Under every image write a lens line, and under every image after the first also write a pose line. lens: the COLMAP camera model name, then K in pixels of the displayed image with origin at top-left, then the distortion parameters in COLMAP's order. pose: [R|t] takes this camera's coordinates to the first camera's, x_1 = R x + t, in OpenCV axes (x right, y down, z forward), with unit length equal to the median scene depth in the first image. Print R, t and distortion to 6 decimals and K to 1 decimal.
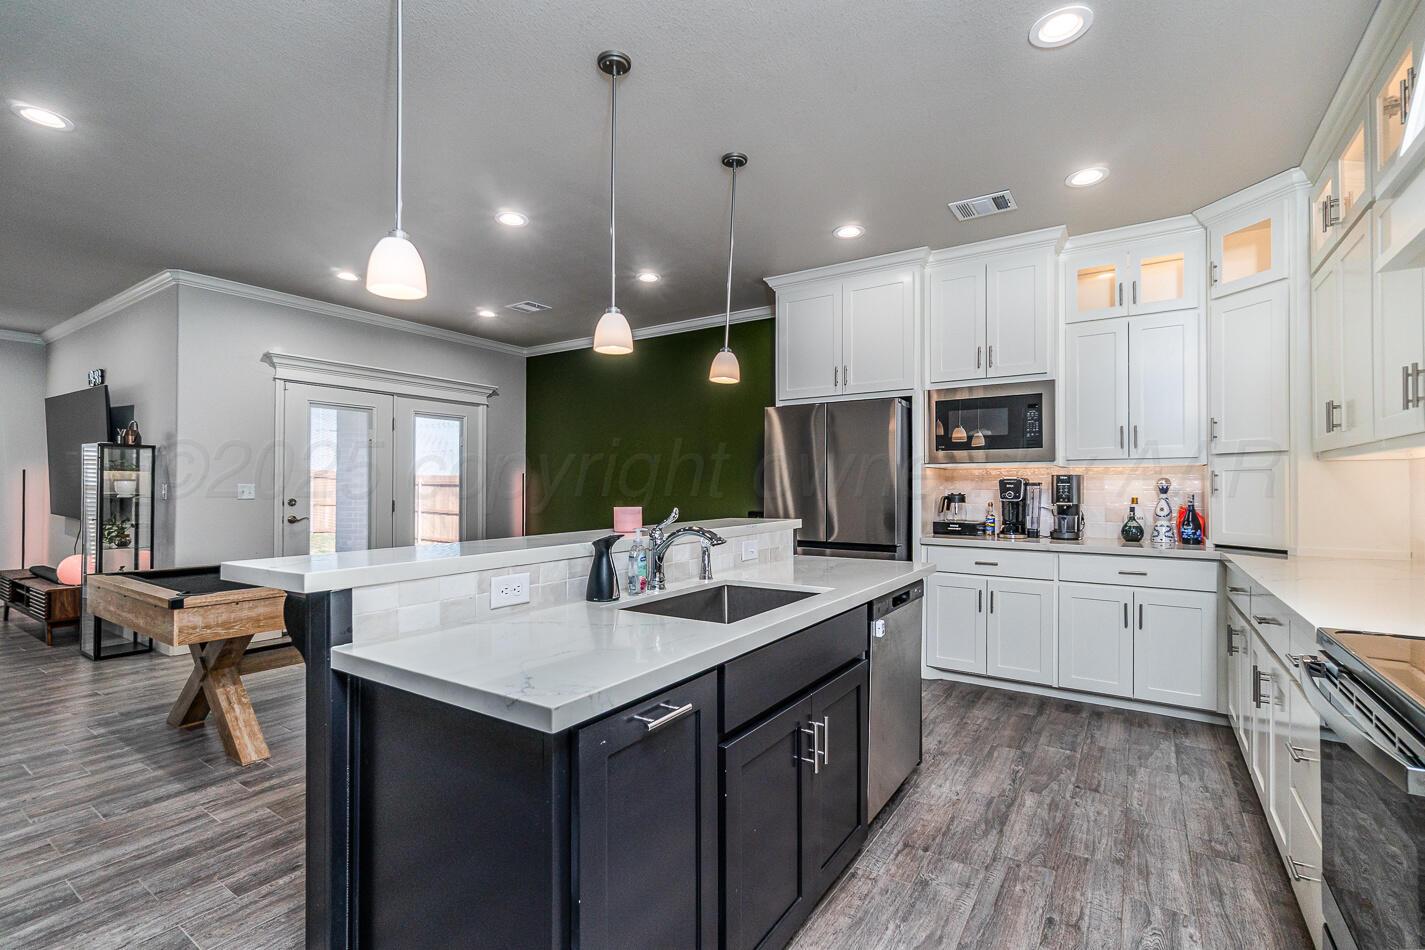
lens RADIAL K [[642.6, 0, 719.6], [0, 642.6, 486.2], [0, 0, 1]] dist [-0.013138, 0.000108]
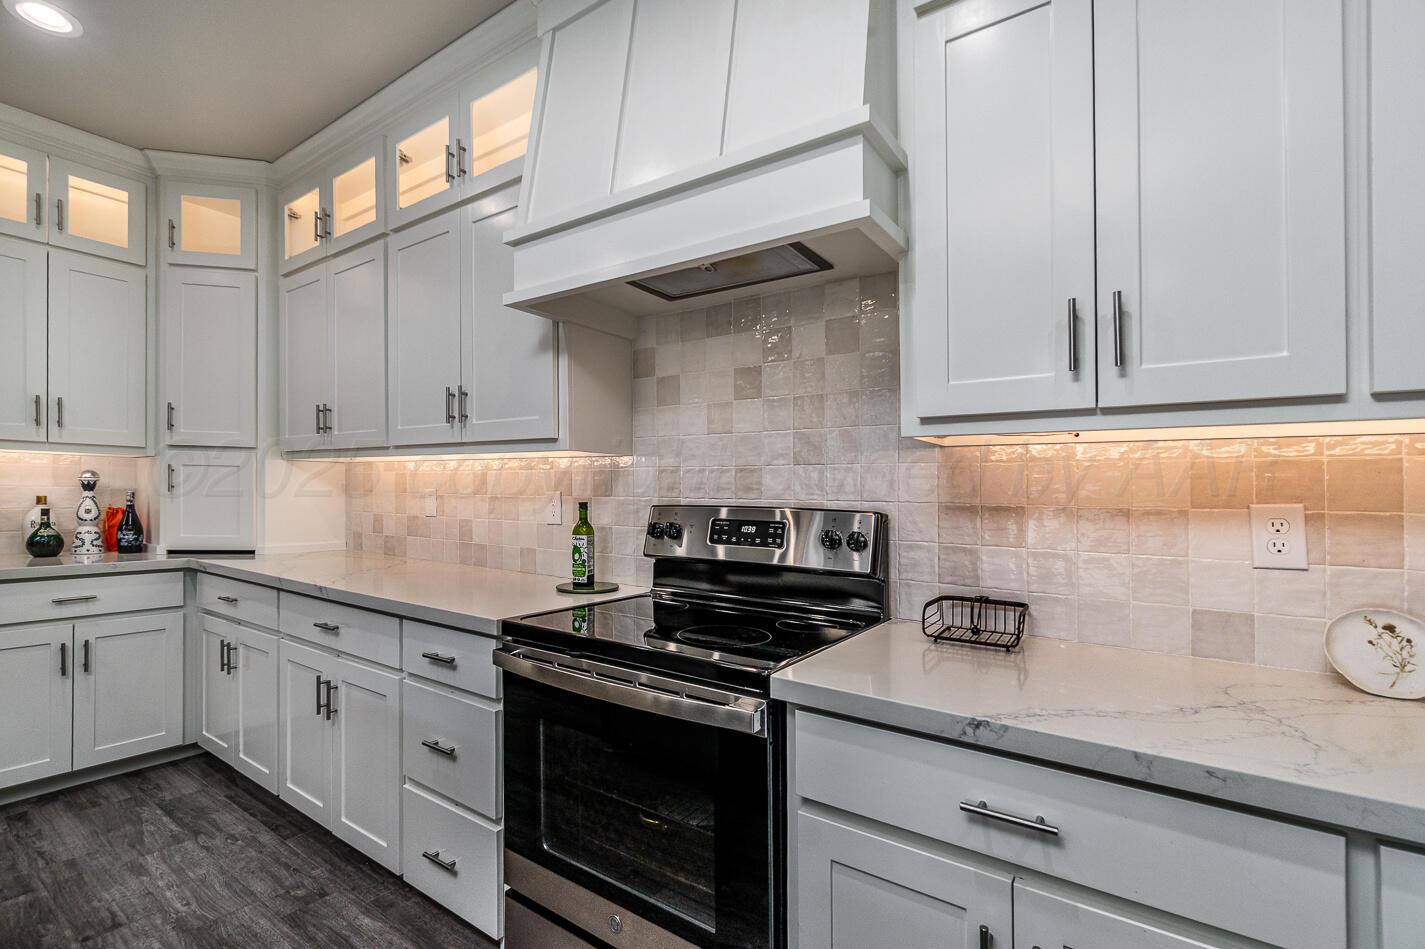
lens RADIAL K [[643.9, 0, 680.6], [0, 643.9, 501.0], [0, 0, 1]] dist [-0.001947, 0.000883]
pose [[0.049154, -0.010087, 0.998740, -0.042008], [-0.016387, 0.999806, 0.010904, 0.004127], [-0.998657, -0.016902, 0.048979, 0.250686]]
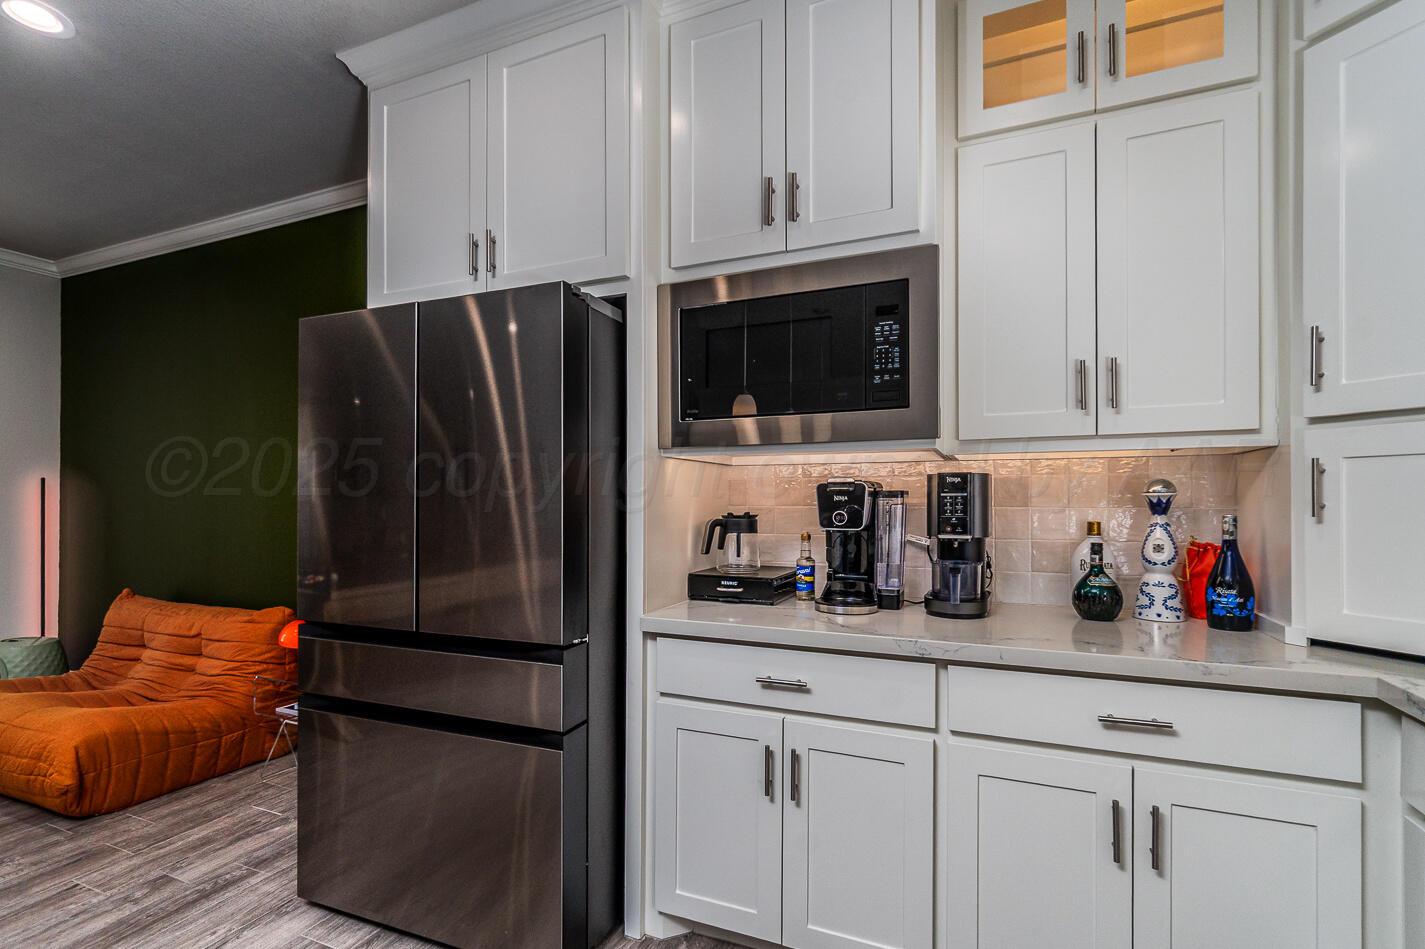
lens RADIAL K [[643.9, 0, 680.6], [0, 643.9, 501.0], [0, 0, 1]] dist [-0.001947, 0.000883]
pose [[0.991071, -0.004916, 0.133242, 0.291116], [0.004102, 0.999971, 0.006380, -0.001825], [-0.133269, -0.005776, 0.991063, 0.585481]]
